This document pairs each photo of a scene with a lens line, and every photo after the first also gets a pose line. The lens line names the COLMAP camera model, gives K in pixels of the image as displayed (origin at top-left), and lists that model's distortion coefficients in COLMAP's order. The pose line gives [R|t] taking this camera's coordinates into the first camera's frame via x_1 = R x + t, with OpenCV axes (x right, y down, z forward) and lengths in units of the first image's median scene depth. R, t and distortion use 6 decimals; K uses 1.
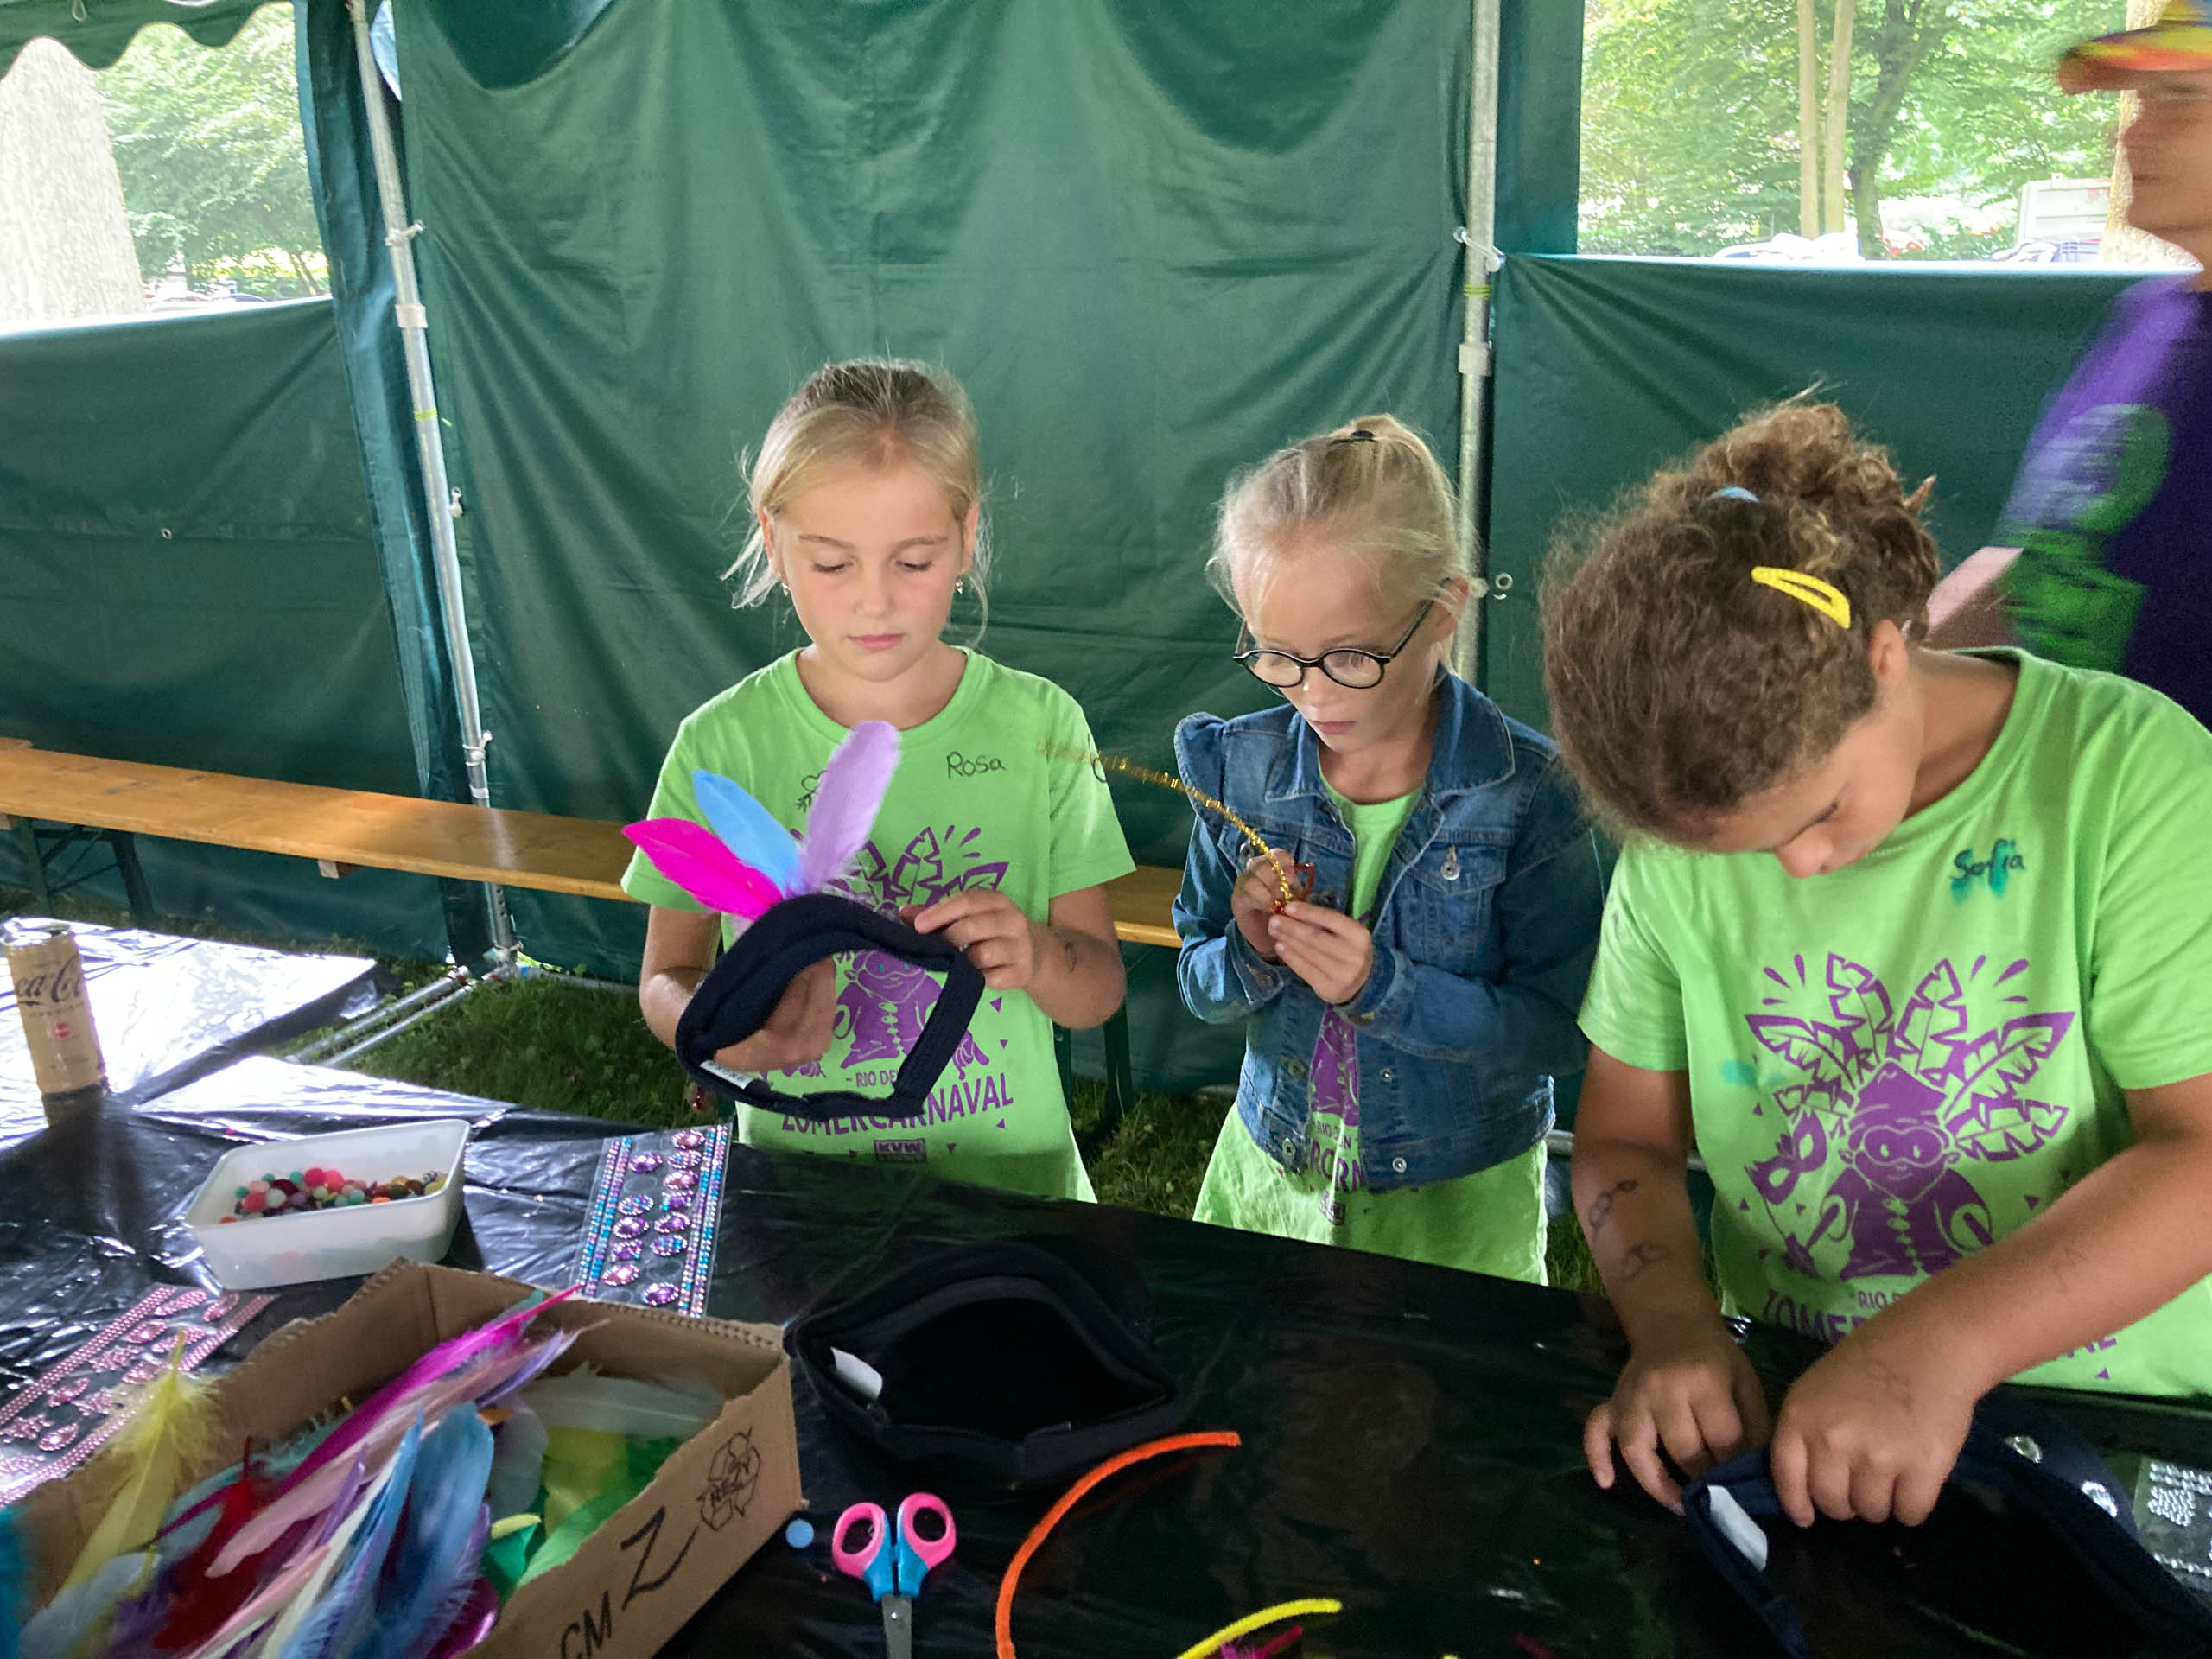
lens RADIAL K [[1822.4, 0, 1106.0], [0, 1822.4, 829.5], [0, 0, 1]] dist [-0.013216, 0.015471]
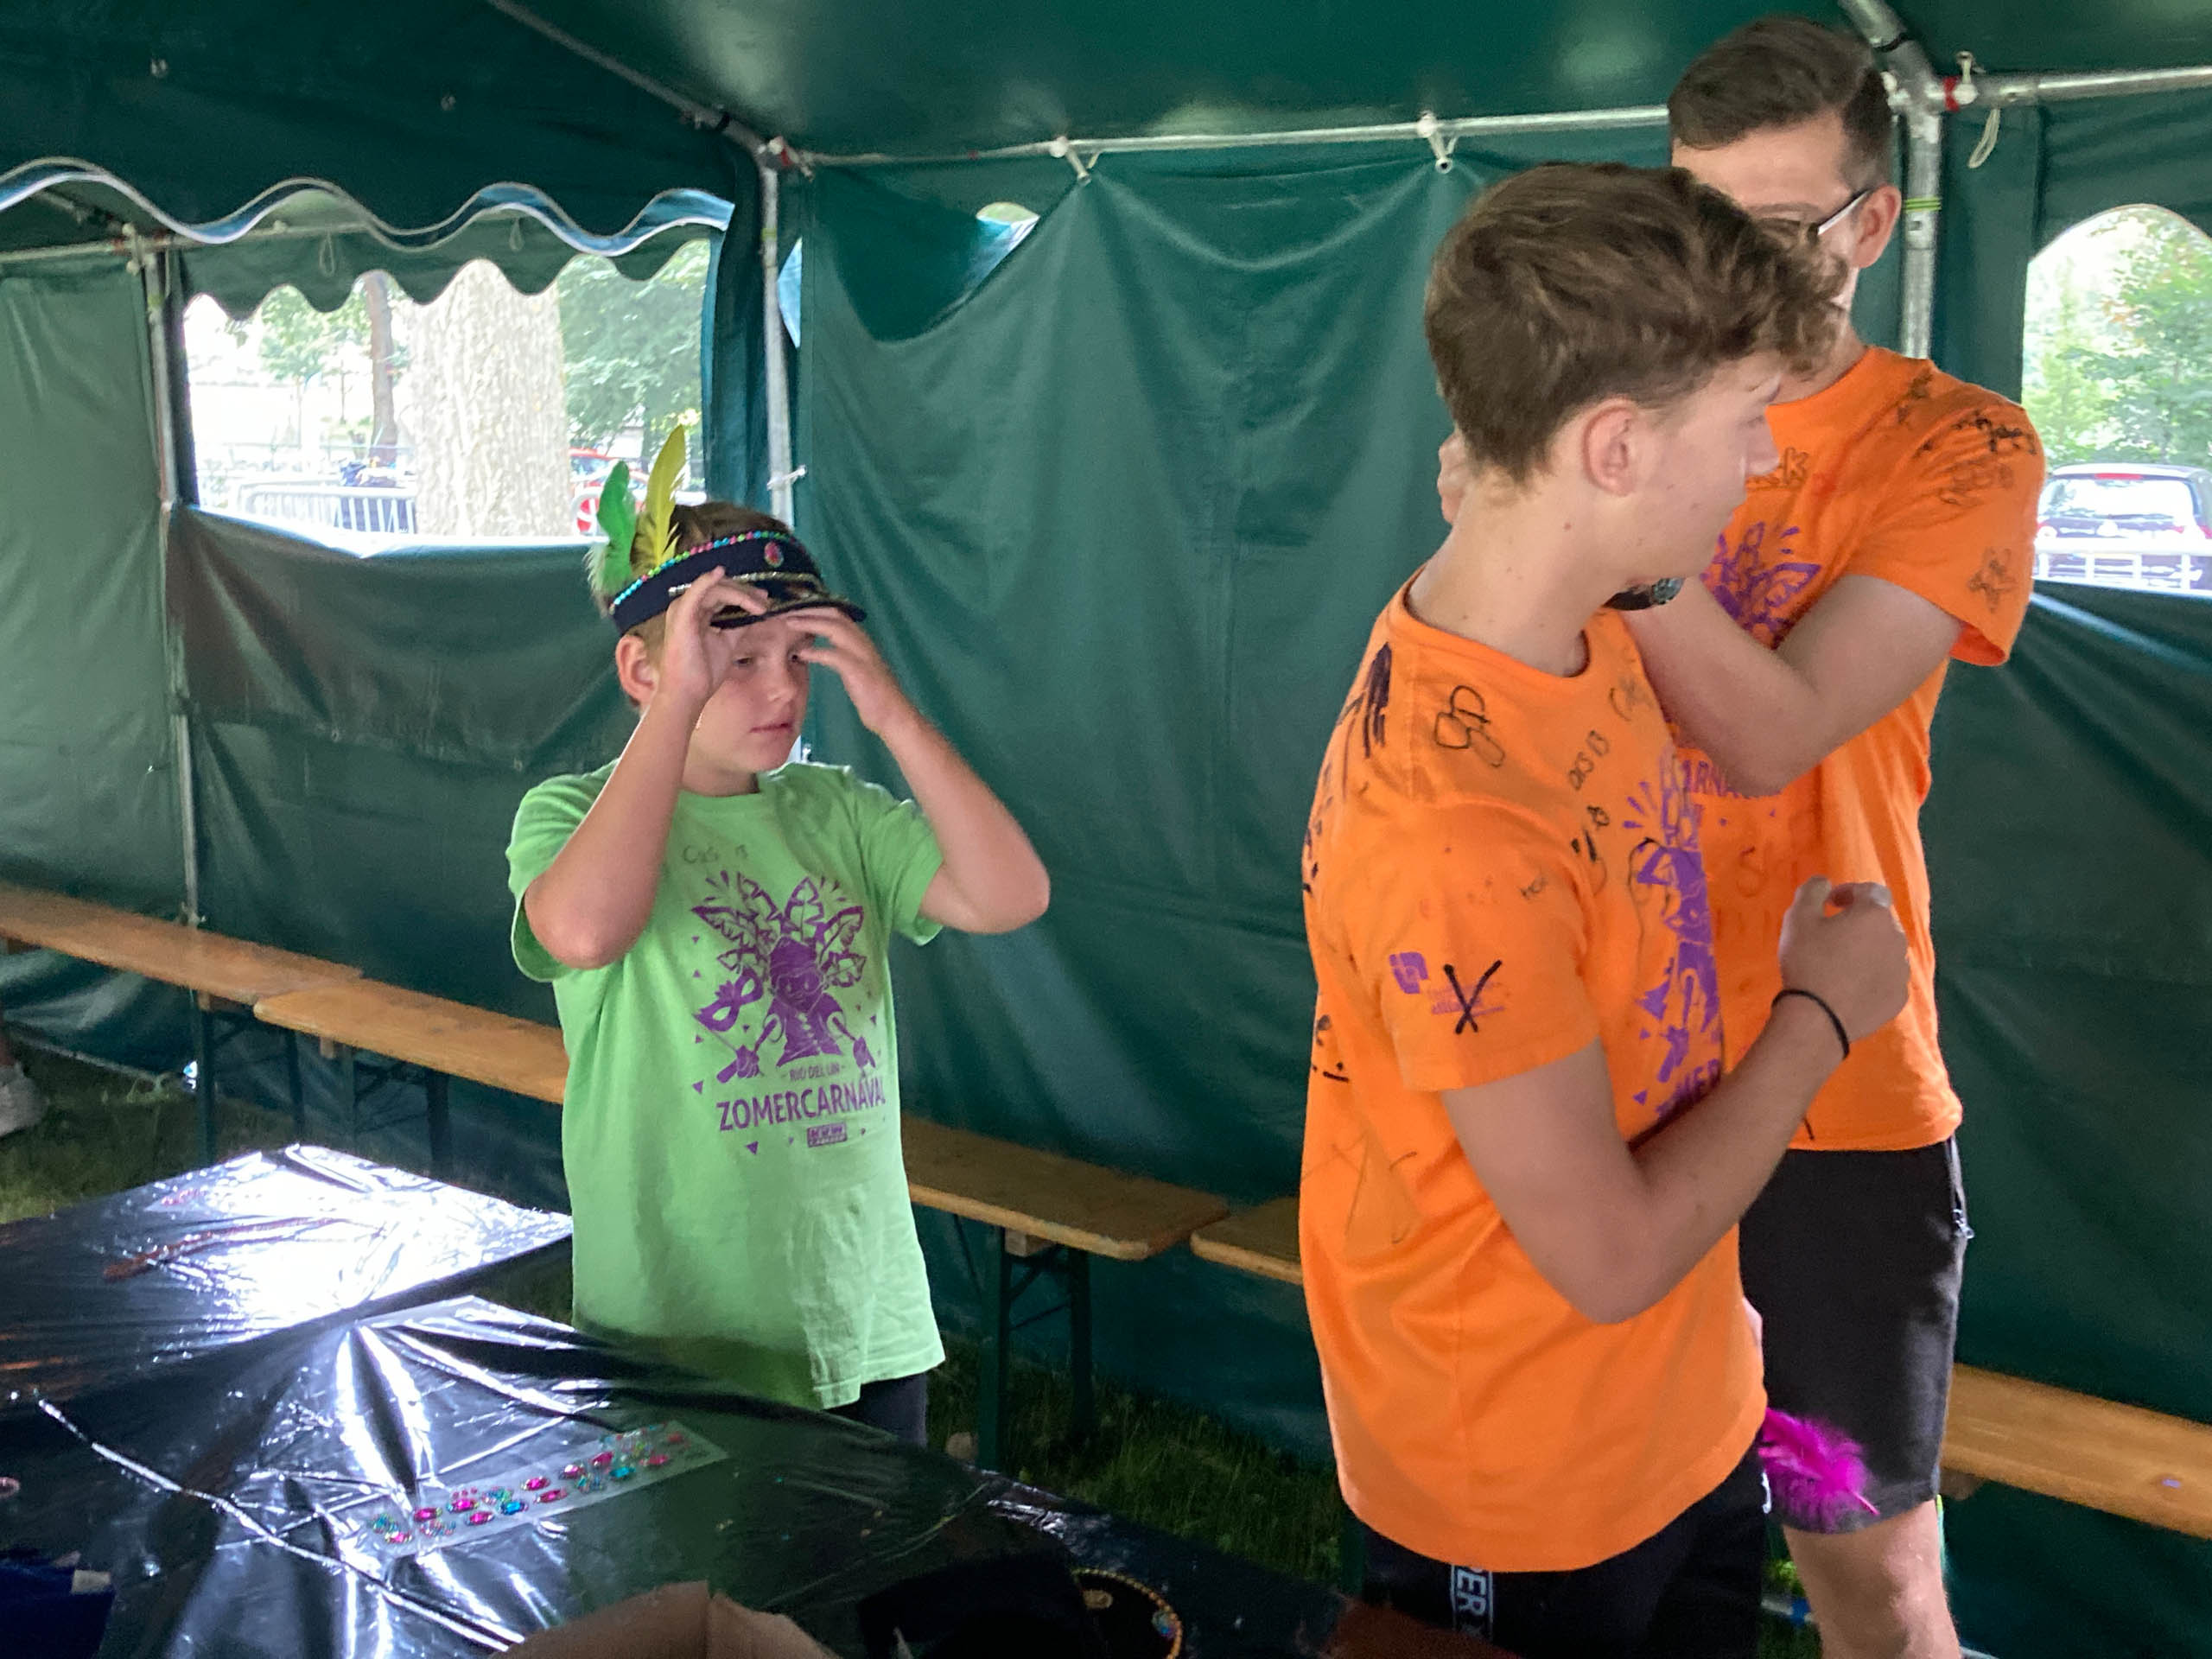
lens RADIAL K [[2524.8, 0, 1106.0], [0, 2524.8, 829.5], [0, 0, 1]] dist [0.024370, -0.003667]
pose [[0.959996, 0.078020, -0.268926, 0.151229], [-0.114846, 0.985610, -0.124026, -0.001816], [0.255379, 0.149950, 0.955142, -0.199845]]
